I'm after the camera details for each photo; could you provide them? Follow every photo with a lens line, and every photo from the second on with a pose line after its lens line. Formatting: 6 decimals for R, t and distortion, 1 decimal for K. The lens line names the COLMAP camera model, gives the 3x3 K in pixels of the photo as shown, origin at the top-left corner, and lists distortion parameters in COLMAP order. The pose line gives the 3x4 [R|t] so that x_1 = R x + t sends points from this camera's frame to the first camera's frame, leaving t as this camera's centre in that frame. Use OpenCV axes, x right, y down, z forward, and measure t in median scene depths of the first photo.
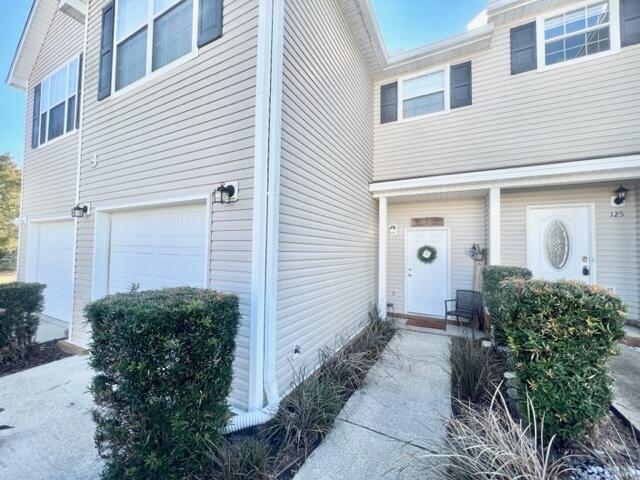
lens RADIAL K [[262.0, 0, 319.1], [0, 262.0, 244.3], [0, 0, 1]] dist [0.003132, 0.000393]
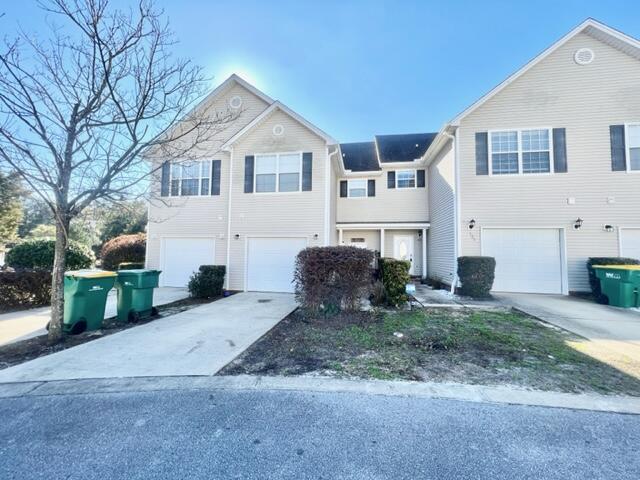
lens RADIAL K [[262.0, 0, 319.2], [0, 262.0, 238.4], [0, 0, 1]] dist [0.003132, 0.000393]
pose [[0.945385, 0.021820, 0.325225, -0.756329], [-0.013379, 0.999514, -0.028167, -0.035149], [-0.325682, 0.022278, 0.945217, -1.230654]]
